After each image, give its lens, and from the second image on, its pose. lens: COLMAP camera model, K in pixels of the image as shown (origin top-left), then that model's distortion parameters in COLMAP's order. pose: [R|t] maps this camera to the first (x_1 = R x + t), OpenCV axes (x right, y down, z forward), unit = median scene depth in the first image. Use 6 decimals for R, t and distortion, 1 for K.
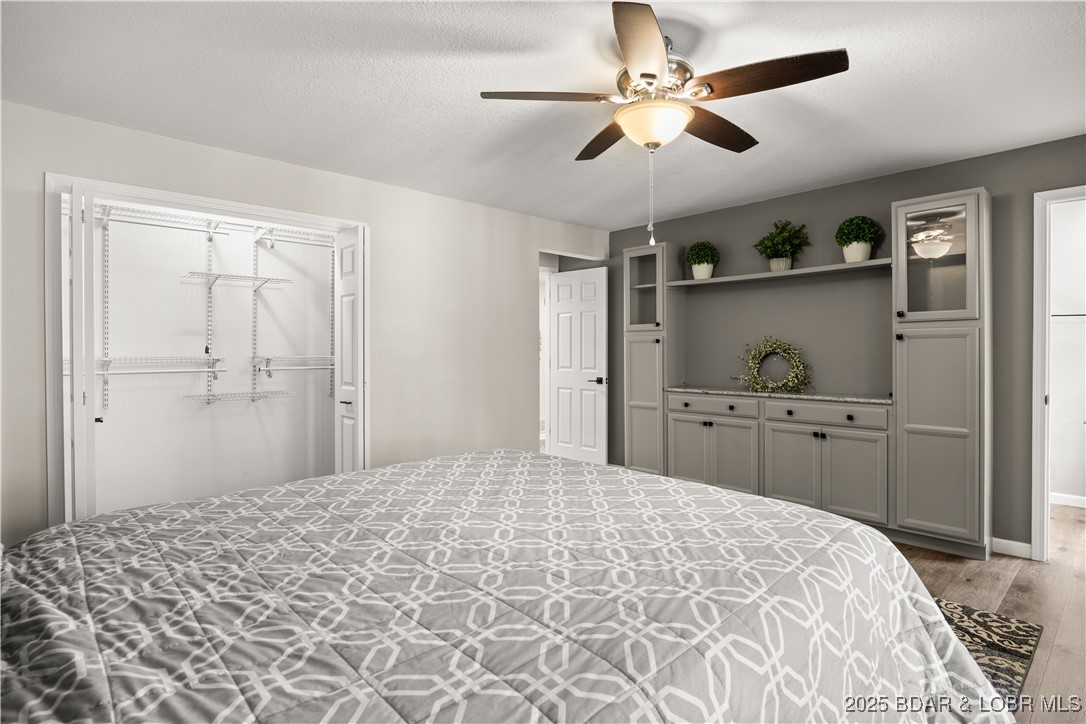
lens RADIAL K [[550.9, 0, 540.0], [0, 550.9, 352.8], [0, 0, 1]] dist [-0.002721, 0.000406]
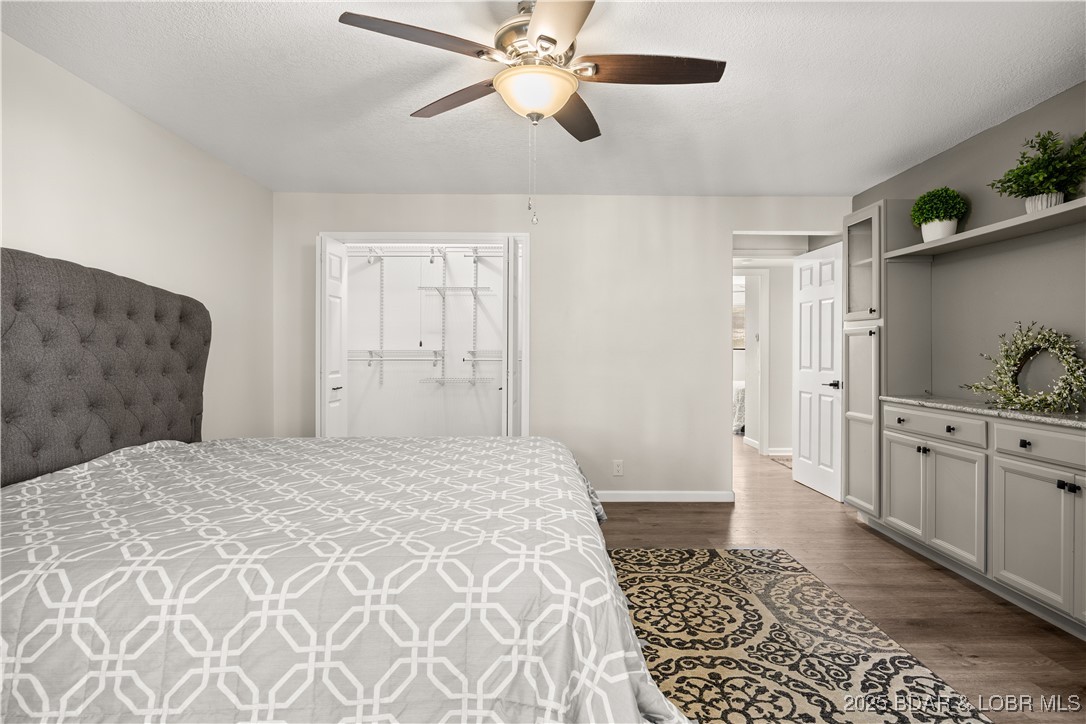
lens RADIAL K [[550.9, 0, 540.0], [0, 550.9, 352.8], [0, 0, 1]] dist [-0.002721, 0.000406]
pose [[0.737497, 0.007519, -0.675308, 0.439134], [-0.010050, 0.999949, 0.000158, 0.011331], [0.675275, 0.006671, 0.737536, 0.165628]]
